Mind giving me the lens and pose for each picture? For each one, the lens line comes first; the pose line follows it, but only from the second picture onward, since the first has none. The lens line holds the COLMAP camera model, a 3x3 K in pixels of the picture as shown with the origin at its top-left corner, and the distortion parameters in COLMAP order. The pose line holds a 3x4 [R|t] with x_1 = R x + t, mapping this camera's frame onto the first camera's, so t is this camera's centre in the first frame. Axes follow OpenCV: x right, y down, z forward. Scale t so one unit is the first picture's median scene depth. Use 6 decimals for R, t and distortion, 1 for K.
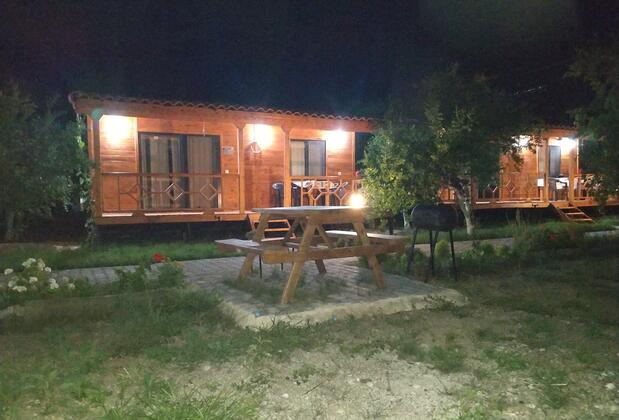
lens RADIAL K [[488.8, 0, 306.5], [0, 488.8, 224.2], [0, 0, 1]] dist [0.087559, -0.142614]
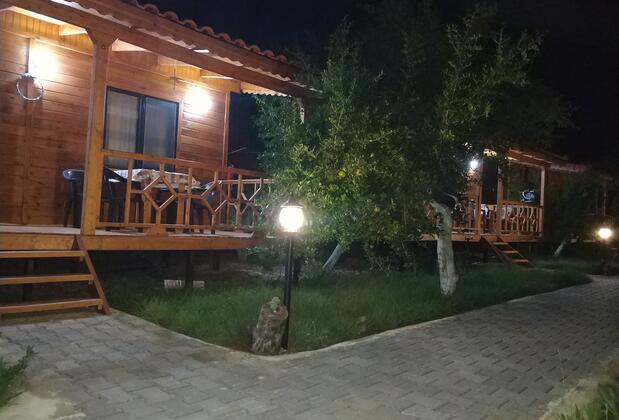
lens RADIAL K [[488.8, 0, 306.5], [0, 488.8, 224.2], [0, 0, 1]] dist [0.087559, -0.142614]
pose [[0.937193, 0.059786, 0.343650, -0.009248], [-0.049498, 0.998027, -0.038640, -0.022361], [-0.345282, 0.019203, 0.938303, 0.468951]]
